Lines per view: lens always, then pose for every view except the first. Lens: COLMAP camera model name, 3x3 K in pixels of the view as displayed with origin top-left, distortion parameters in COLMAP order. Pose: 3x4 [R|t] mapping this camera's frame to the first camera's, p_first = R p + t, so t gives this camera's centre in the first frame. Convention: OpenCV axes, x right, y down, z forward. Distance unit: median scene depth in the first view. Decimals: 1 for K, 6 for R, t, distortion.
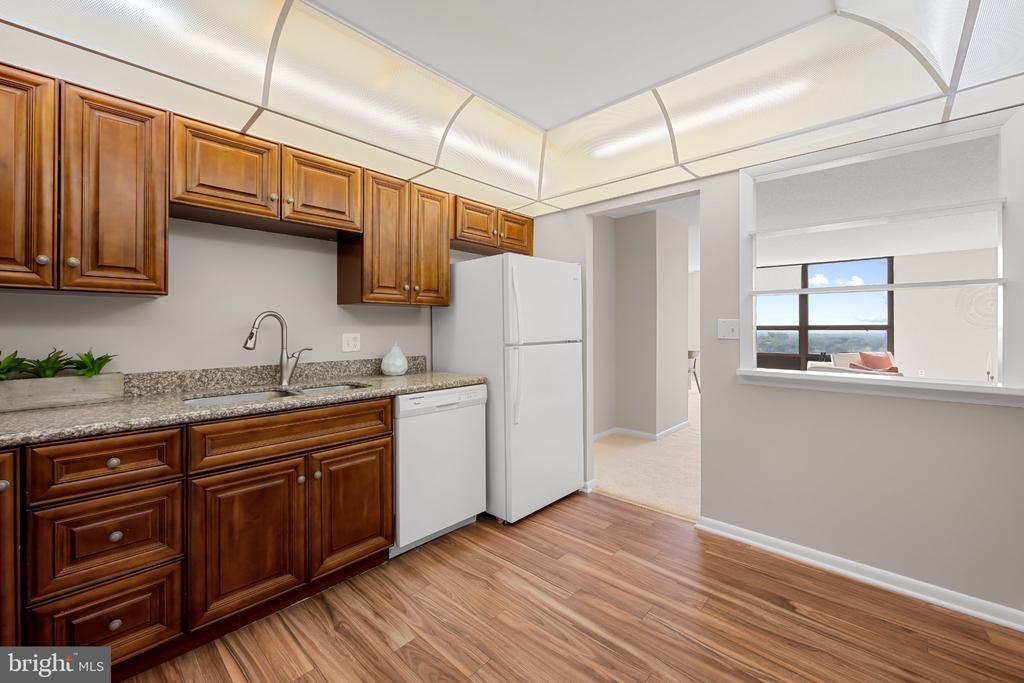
lens RADIAL K [[415.6, 0, 514.1], [0, 415.6, 323.4], [0, 0, 1]] dist [-0.006777, 0.000787]
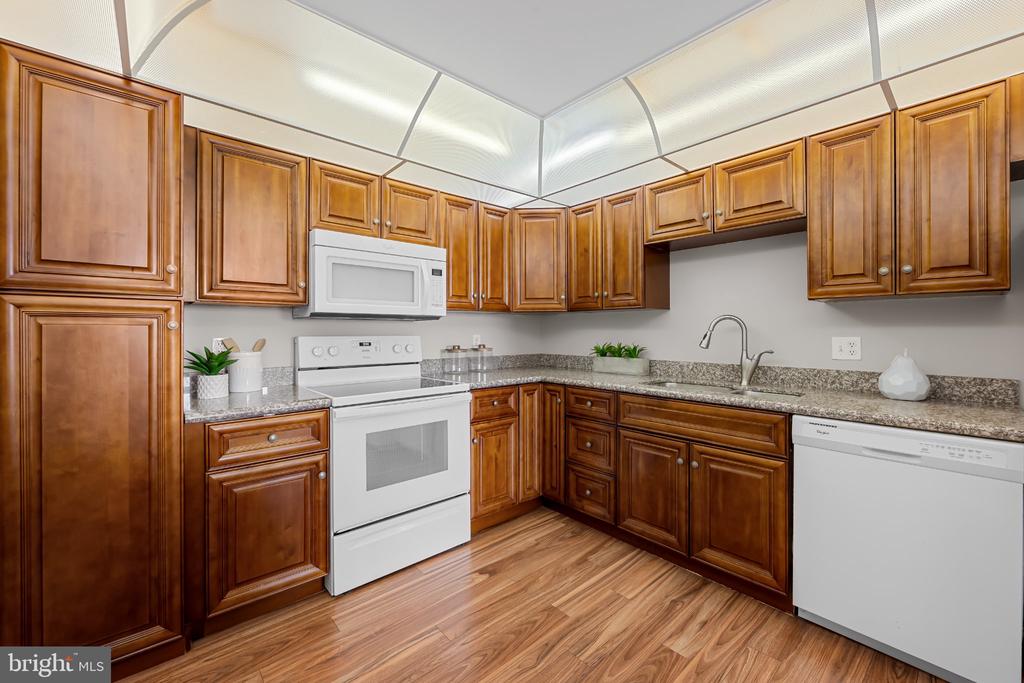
lens RADIAL K [[415.6, 0, 514.9], [0, 415.6, 330.5], [0, 0, 1]] dist [-0.006777, 0.000787]
pose [[-0.092083, 0.000537, -0.995751, 0.614792], [0.010557, 0.999944, -0.000437, 0.006822], [0.995695, -0.010552, -0.092083, 0.588890]]
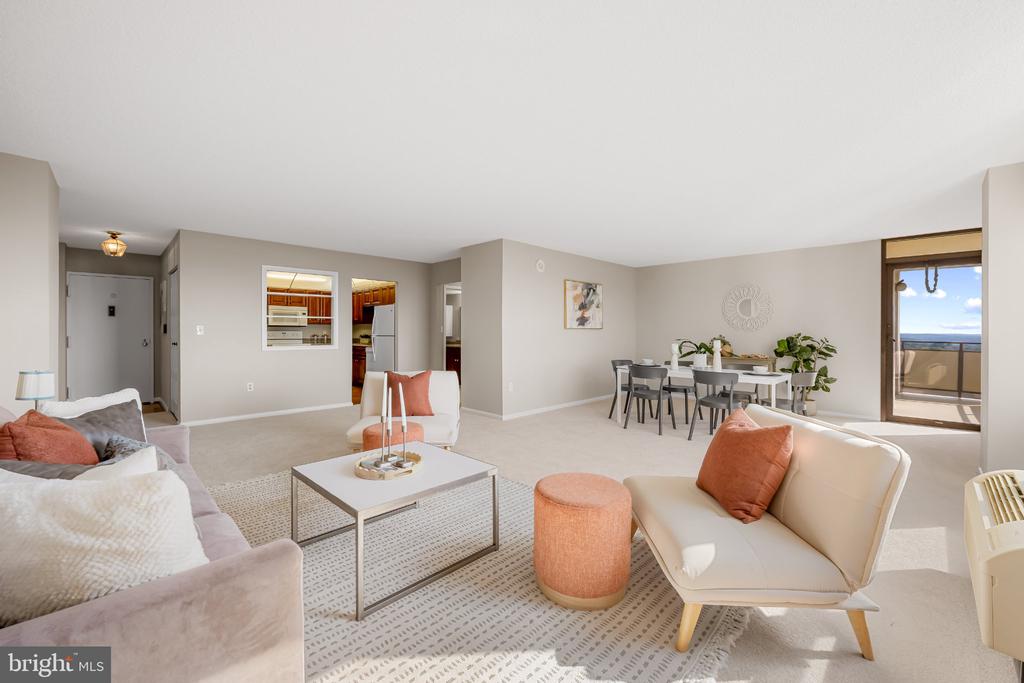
lens RADIAL K [[415.6, 0, 511.0], [0, 415.6, 333.0], [0, 0, 1]] dist [-0.006777, 0.000787]
pose [[-0.039583, 0.005366, -0.999202, 3.945327], [0.003789, 0.999979, 0.005221, 0.023585], [0.999209, -0.003579, -0.039603, 2.751067]]
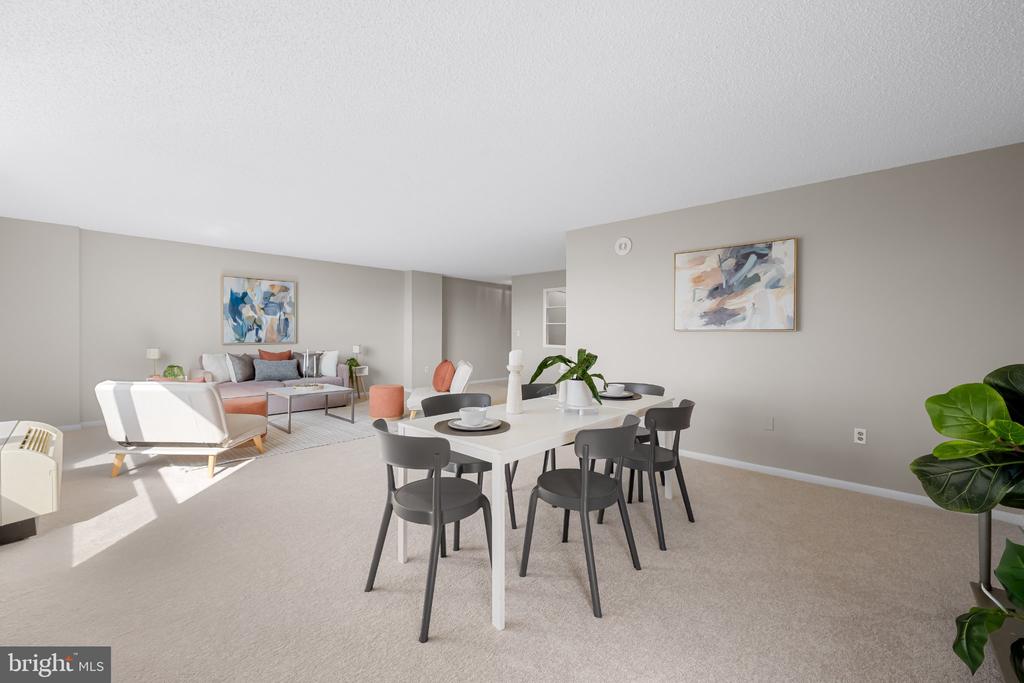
lens RADIAL K [[415.6, 0, 512.9], [0, 415.6, 332.9], [0, 0, 1]] dist [-0.006777, 0.000787]
pose [[-0.999970, -0.006018, 0.004937, 1.384511], [-0.006046, 0.999966, -0.005599, 0.036178], [-0.004903, -0.005629, -0.999972, 5.186610]]
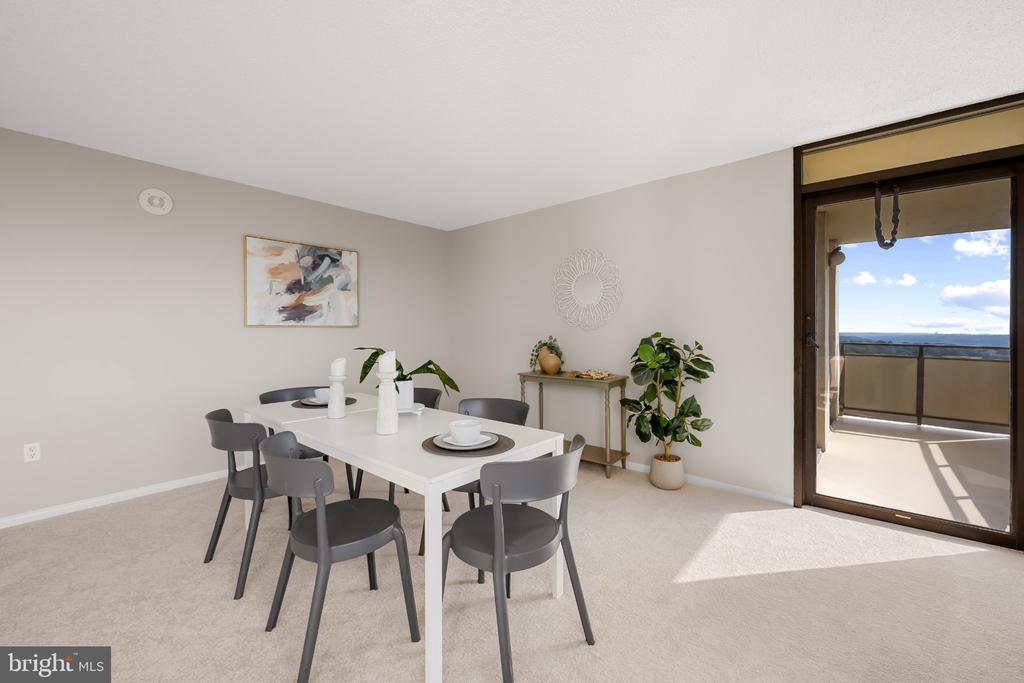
lens RADIAL K [[415.6, 0, 513.0], [0, 415.6, 332.1], [0, 0, 1]] dist [-0.006777, 0.000787]
pose [[0.037224, 0.002509, -0.999304, 2.406825], [0.008925, 0.999956, 0.002843, 0.038019], [0.999267, -0.009024, 0.037200, 4.152362]]
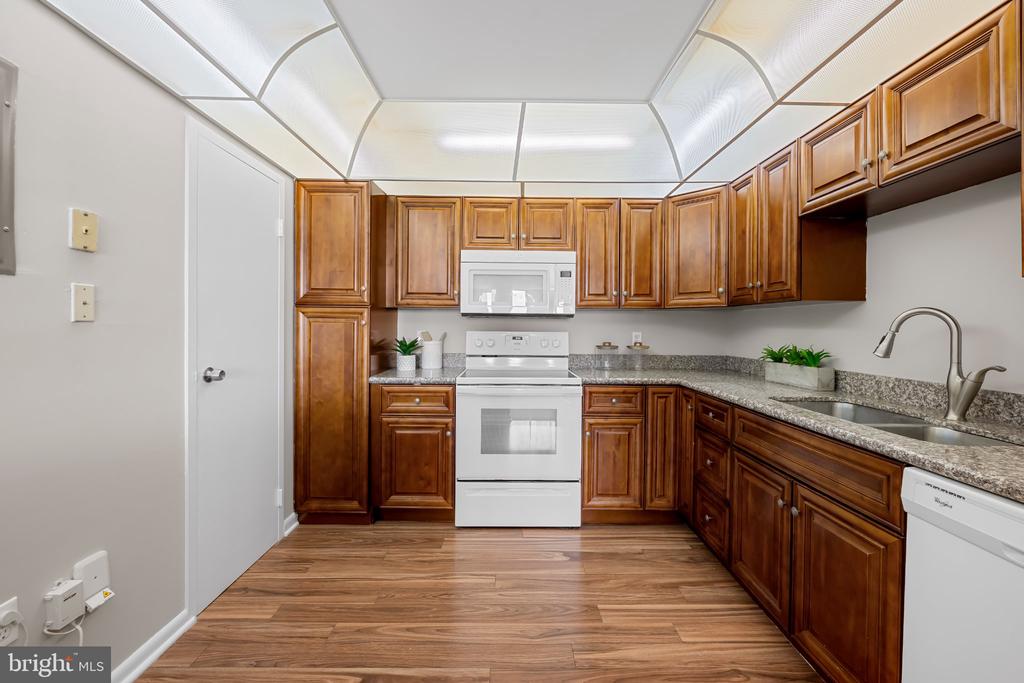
lens RADIAL K [[415.6, 0, 512.9], [0, 415.6, 327.7], [0, 0, 1]] dist [-0.006777, 0.000787]
pose [[-0.727118, -0.002841, -0.686506, 0.449051], [-0.001187, 0.999995, -0.002882, 0.009206], [0.686511, -0.001281, -0.727118, 1.127693]]
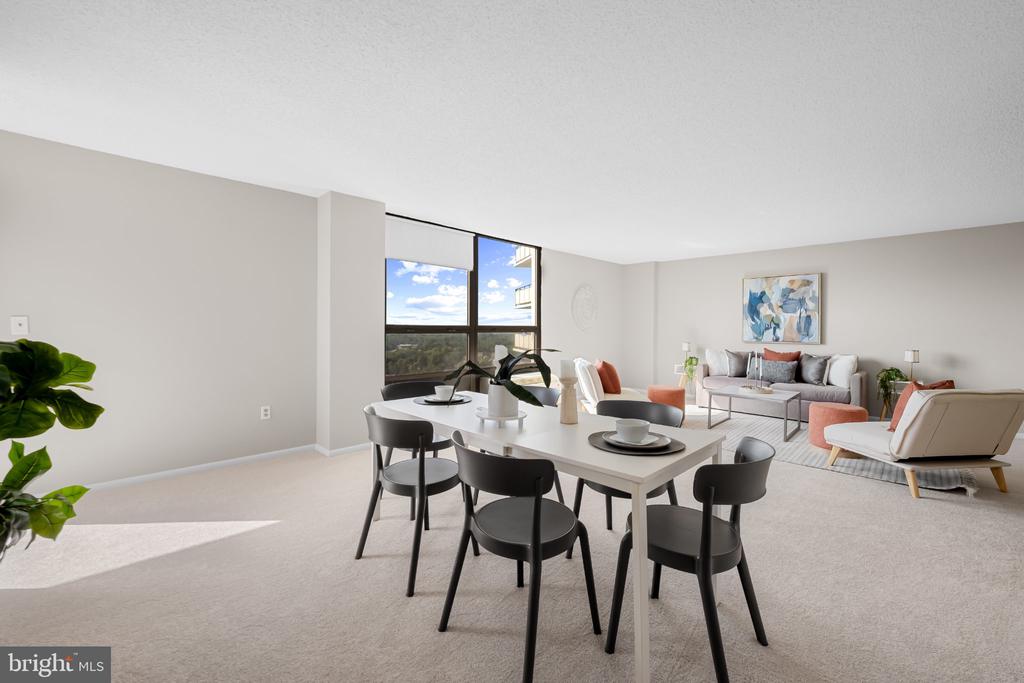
lens RADIAL K [[415.6, 0, 514.8], [0, 415.6, 335.0], [0, 0, 1]] dist [-0.006777, 0.000787]
pose [[0.033493, -0.013230, 0.999351, 0.145044], [-0.014612, 0.999799, 0.013726, 0.040595], [-0.999332, -0.015063, 0.033293, 3.806959]]
